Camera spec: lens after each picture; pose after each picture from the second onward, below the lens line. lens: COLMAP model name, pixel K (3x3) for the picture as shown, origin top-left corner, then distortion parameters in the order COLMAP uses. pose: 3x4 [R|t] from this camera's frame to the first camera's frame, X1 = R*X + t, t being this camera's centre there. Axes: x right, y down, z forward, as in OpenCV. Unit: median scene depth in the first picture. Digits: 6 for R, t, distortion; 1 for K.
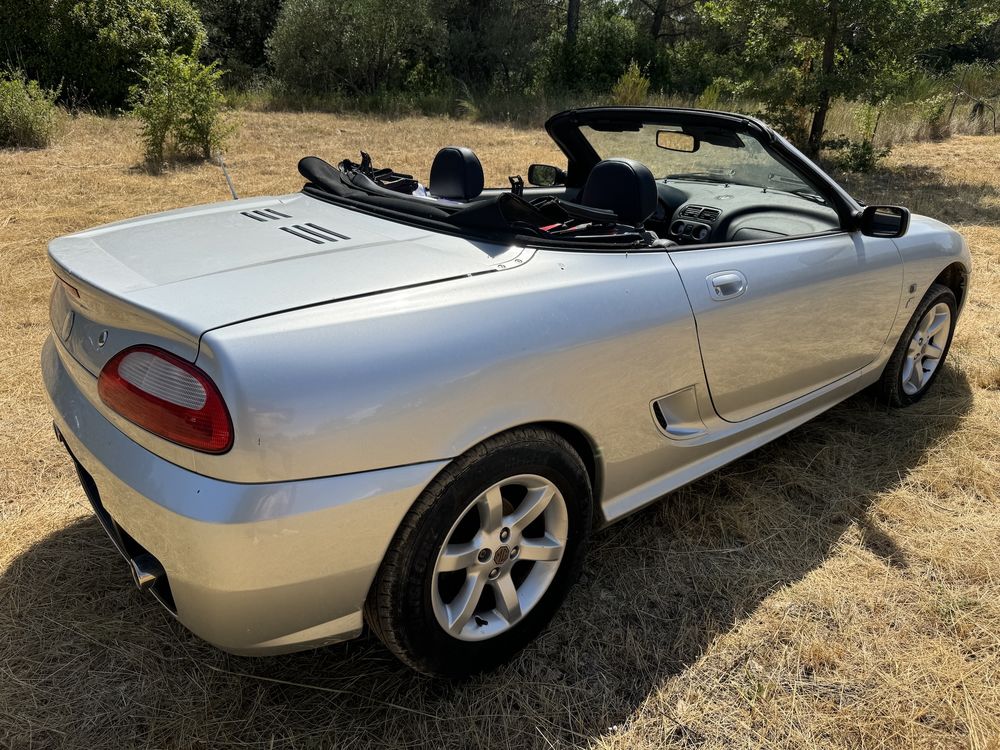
lens RADIAL K [[692.9, 0, 465.3], [0, 692.9, 369.8], [0, 0, 1]] dist [0.053377, -0.065221]
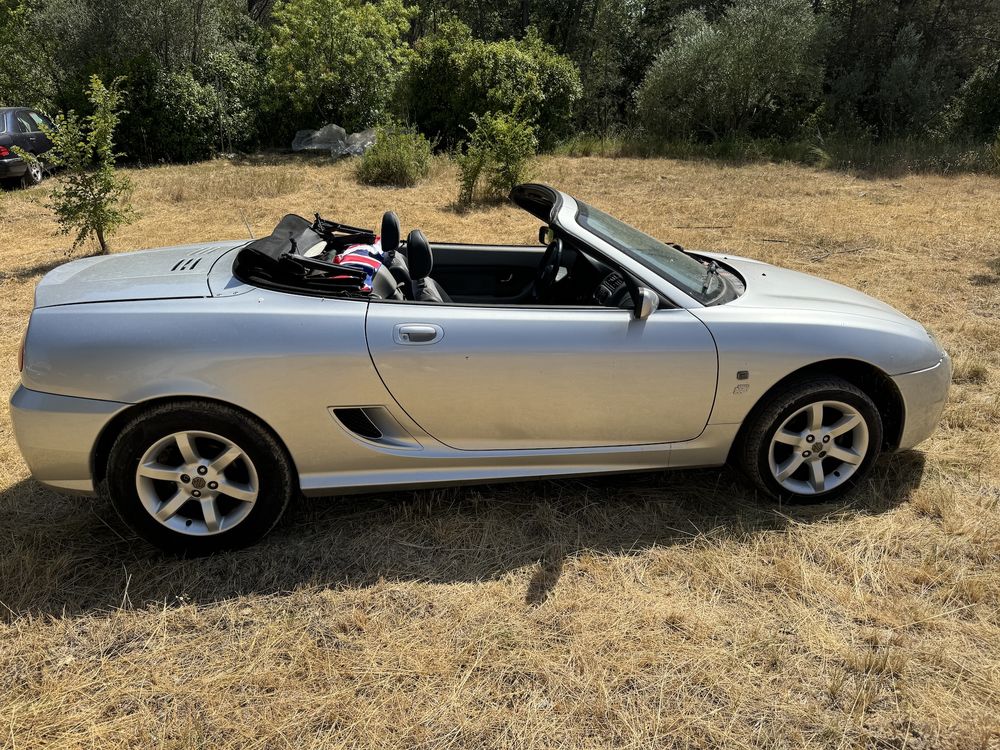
lens RADIAL K [[706.2, 0, 505.9], [0, 706.2, 376.2], [0, 0, 1]] dist [0.027733, -0.061528]
pose [[0.859596, 0.159998, -0.485279, 0.266746], [-0.181353, 0.983413, 0.002995, -0.018119], [0.477709, 0.085432, 0.874354, -0.012000]]
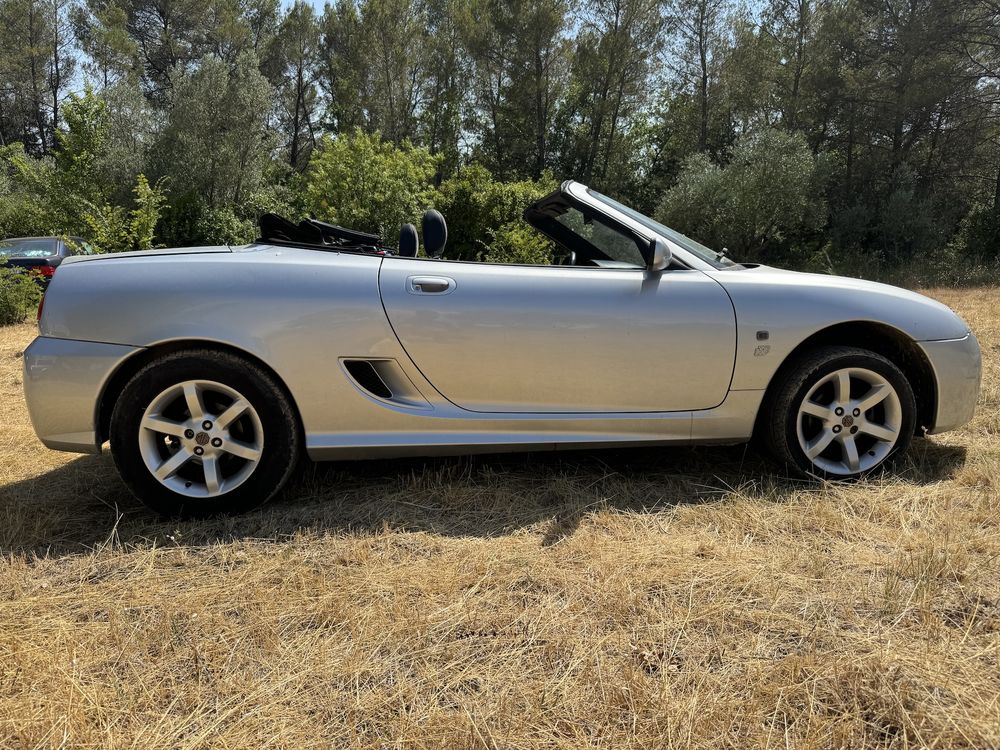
lens RADIAL K [[704.2, 0, 500.8], [0, 704.2, 381.3], [0, 0, 1]] dist [0.033939, -0.070908]
pose [[0.841685, 0.054475, -0.537214, 0.274795], [-0.183684, 0.964450, -0.189991, 0.062800], [0.507766, 0.258591, 0.821769, 0.009924]]
